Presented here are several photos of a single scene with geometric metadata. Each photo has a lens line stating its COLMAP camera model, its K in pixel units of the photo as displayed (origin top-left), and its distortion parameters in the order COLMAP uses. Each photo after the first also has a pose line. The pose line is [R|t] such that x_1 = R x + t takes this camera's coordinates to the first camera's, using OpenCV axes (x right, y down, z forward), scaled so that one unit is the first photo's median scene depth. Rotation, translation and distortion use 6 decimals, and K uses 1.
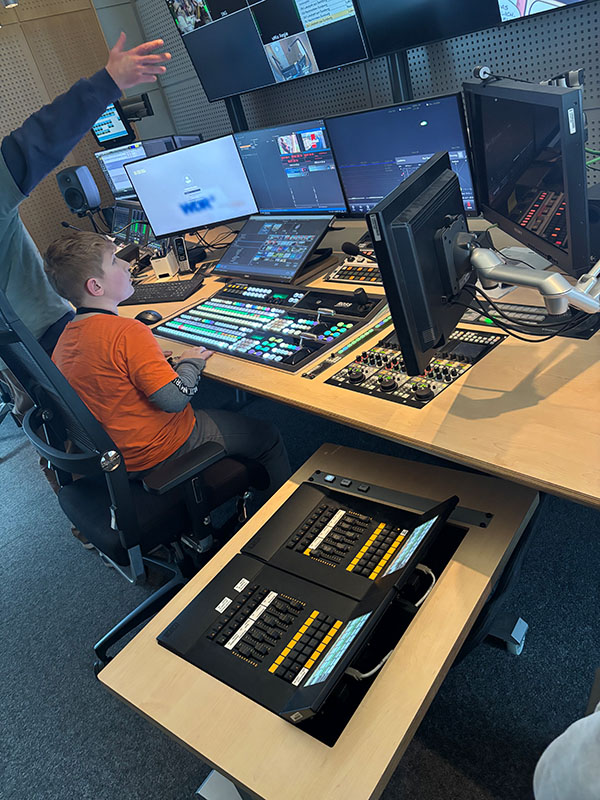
lens RADIAL K [[610.5, 0, 300.0], [0, 610.5, 400.0], [0, 0, 1]] dist [0.000083, -0.009000]
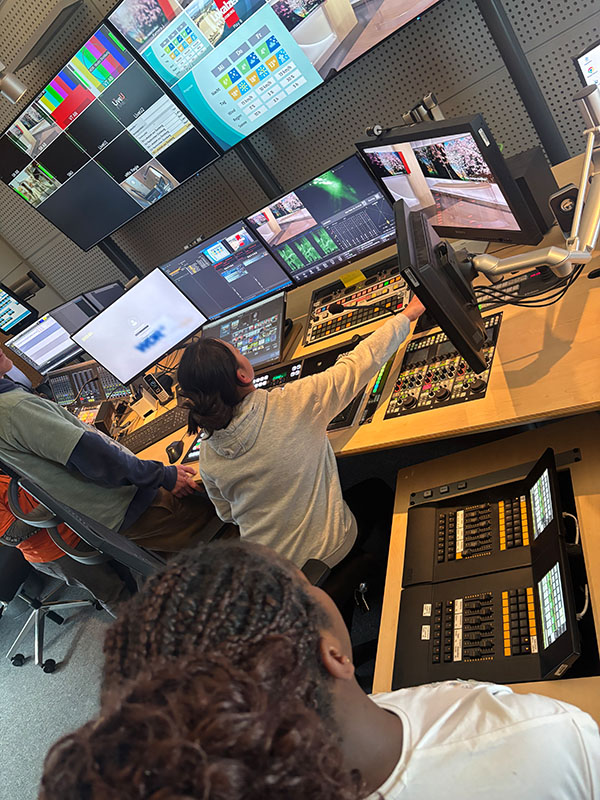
lens RADIAL K [[618.0, 0, 300.0], [0, 618.0, 400.0], [0, 0, 1]] dist [0.000046, 0.008468]
pose [[0.878058, -0.457600, 0.140058, -0.169246], [0.469676, 0.880147, -0.068887, -0.039098], [-0.091749, 0.126269, 0.987744, -0.084056]]
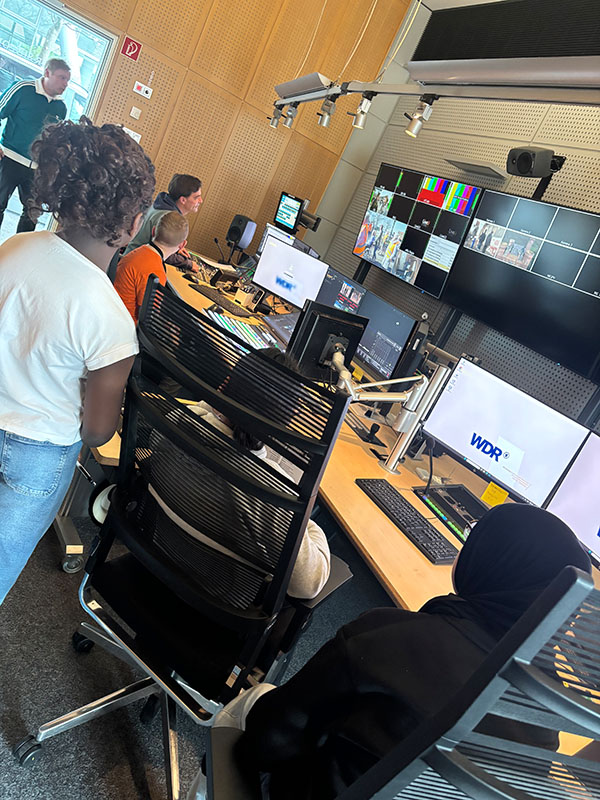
lens RADIAL K [[618.0, 0, 300.0], [0, 618.0, 400.0], [0, 0, 1]] dist [0.000046, 0.008468]
pose [[0.723417, 0.681907, -0.108036, 0.279785], [-0.687868, 0.698451, -0.197495, 0.207155], [-0.059216, 0.217186, 0.974333, -0.567181]]
